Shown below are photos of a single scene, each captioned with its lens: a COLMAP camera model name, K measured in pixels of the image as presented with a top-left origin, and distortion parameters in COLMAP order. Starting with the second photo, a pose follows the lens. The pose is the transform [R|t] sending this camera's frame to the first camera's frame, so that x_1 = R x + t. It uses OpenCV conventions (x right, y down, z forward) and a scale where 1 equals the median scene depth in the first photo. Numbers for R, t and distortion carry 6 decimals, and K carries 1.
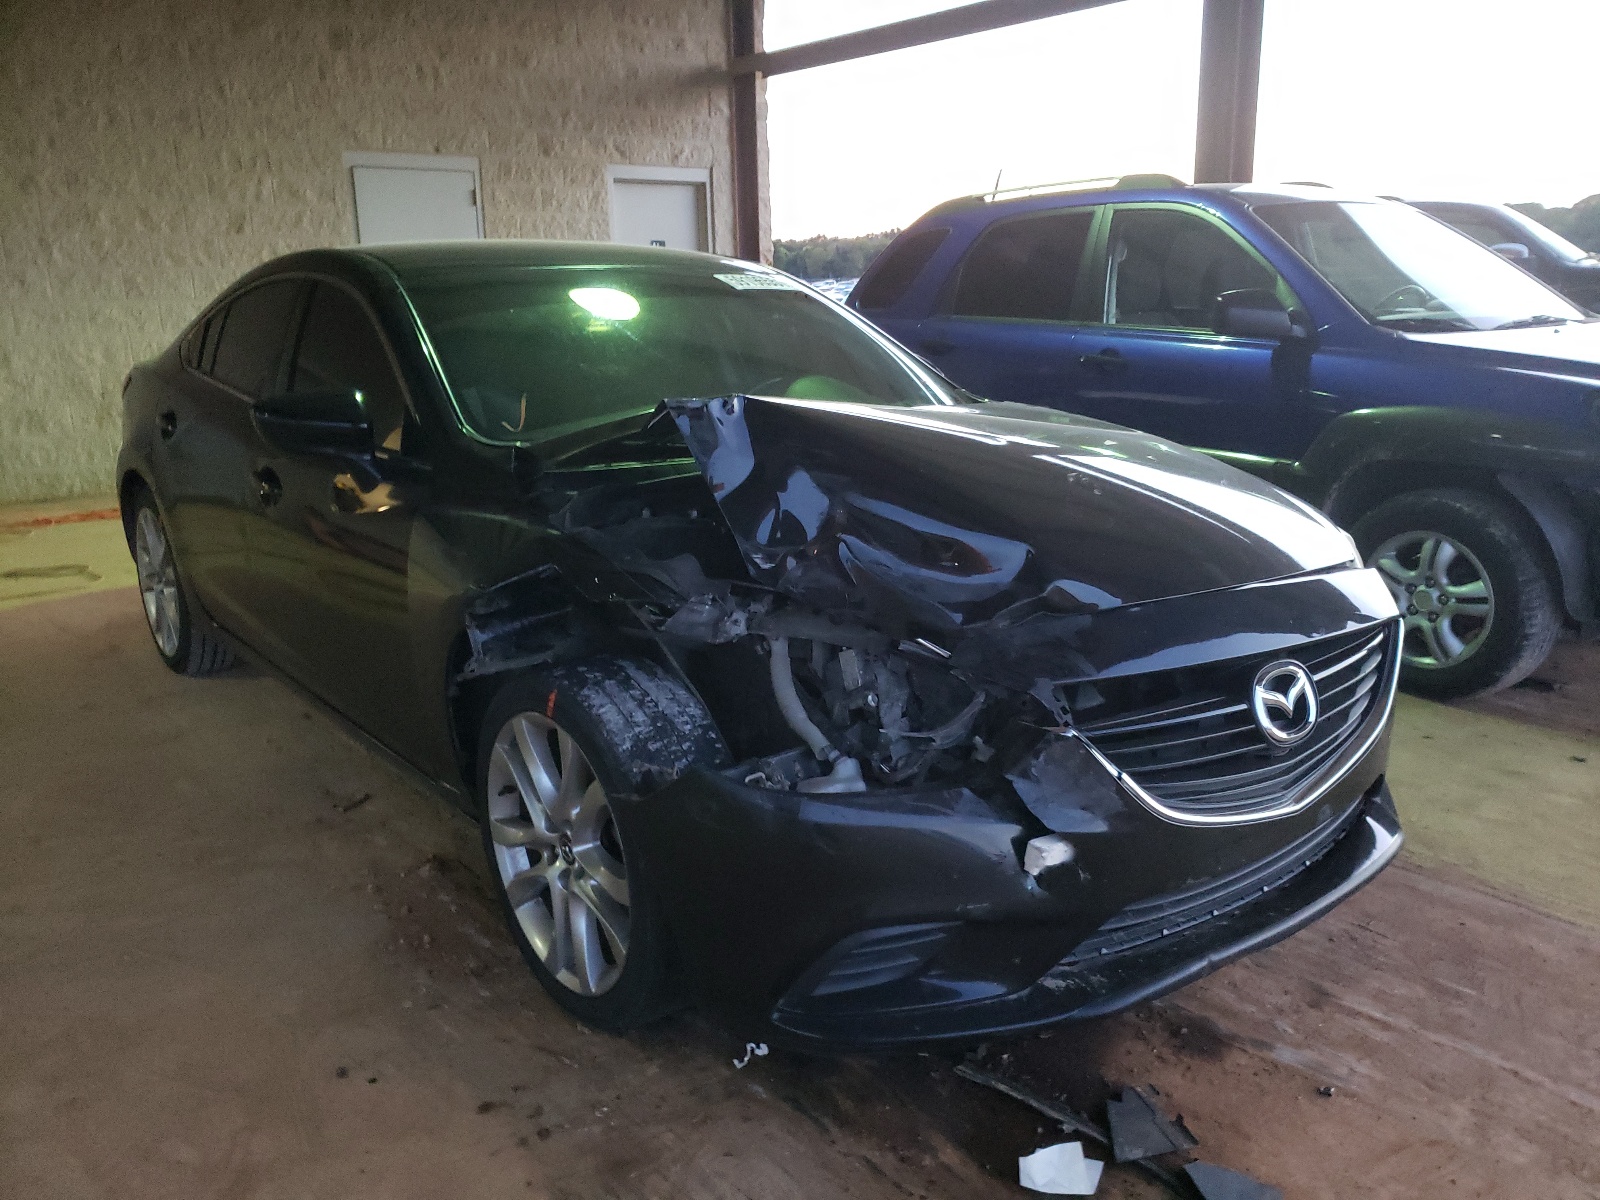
lens RADIAL K [[1246.9, 0, 813.9], [0, 1246.9, 593.8], [0, 0, 1]] dist [0.010596, 0.010625]
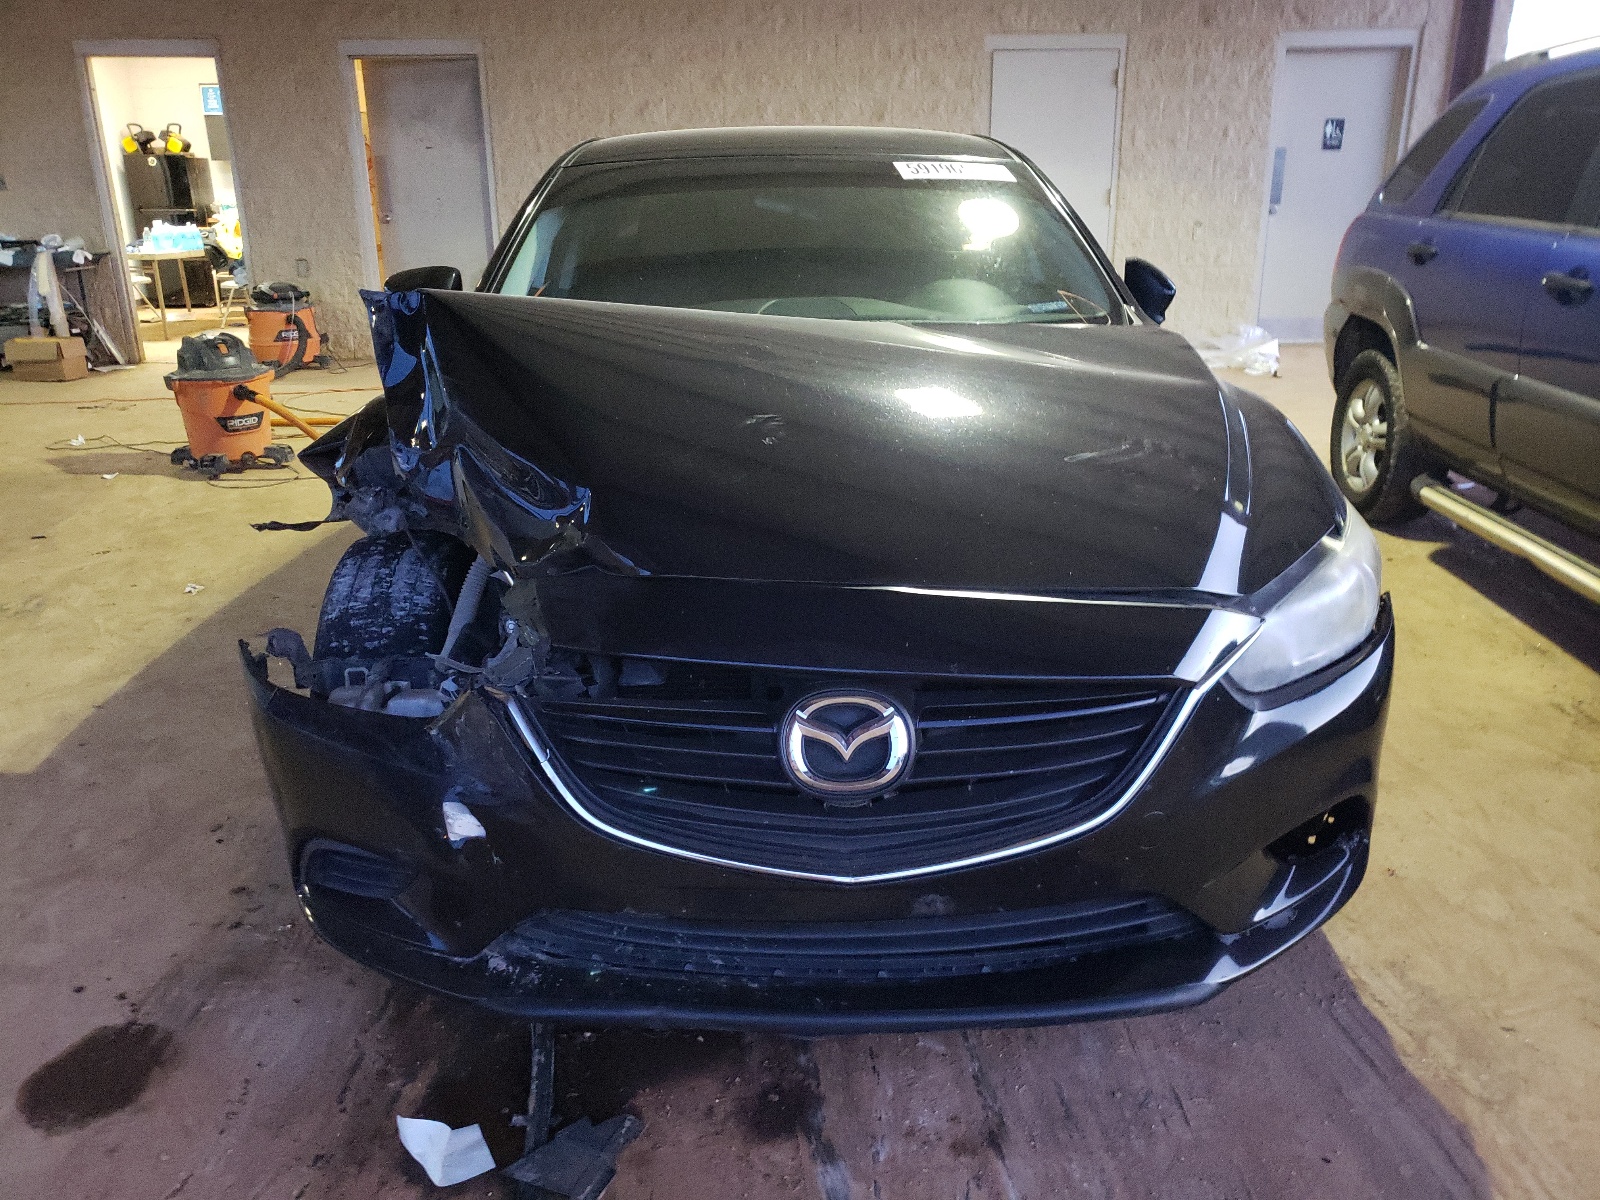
lens RADIAL K [[1244.4, 0, 800.0], [0, 1244.4, 600.0], [0, 0, 1]] dist [-0.001789, 0.011588]
pose [[0.790001, 0.203174, -0.578462, 0.190107], [-0.150257, 0.978882, 0.138609, -0.024247], [0.594408, -0.022583, 0.803847, 0.093128]]
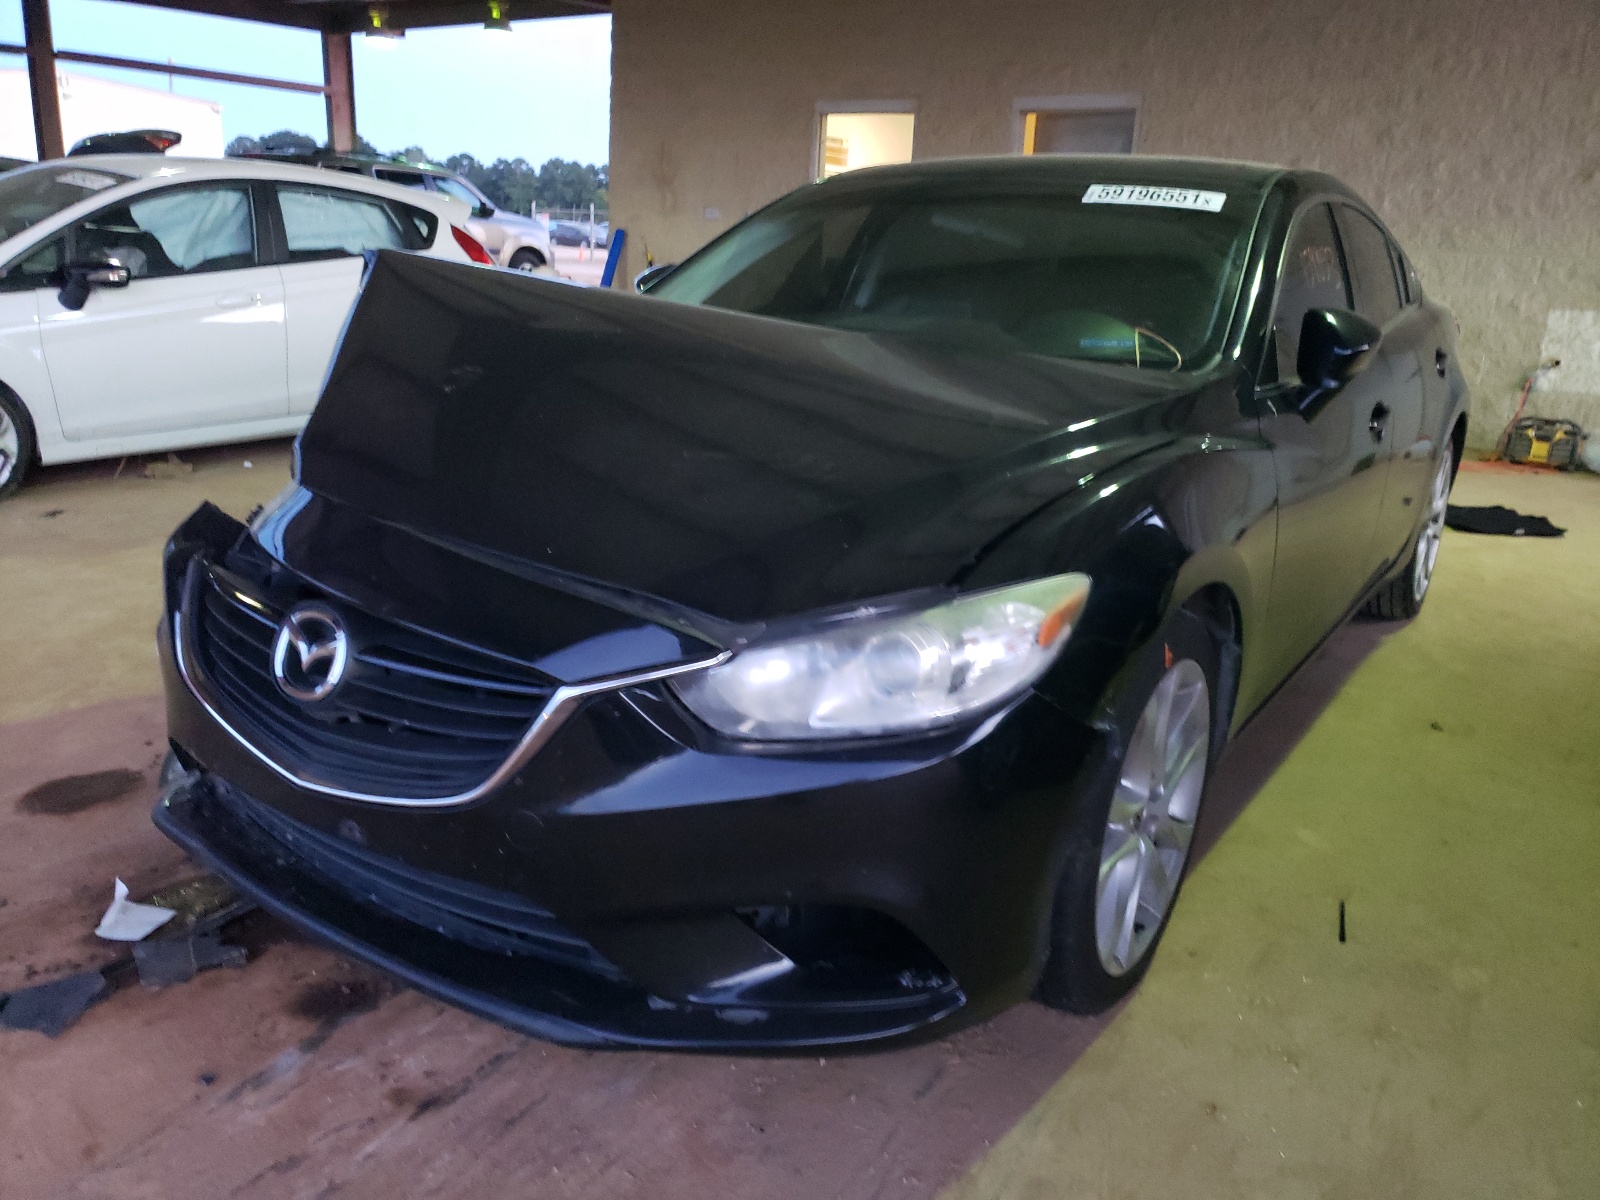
lens RADIAL K [[1244.4, 0, 800.0], [0, 1244.4, 600.0], [0, 0, 1]] dist [-0.001789, 0.011588]
pose [[0.268887, 0.297298, -0.916141, 0.295318], [-0.276870, 0.934883, 0.222119, -0.053233], [0.922520, 0.193927, 0.333691, 0.250431]]
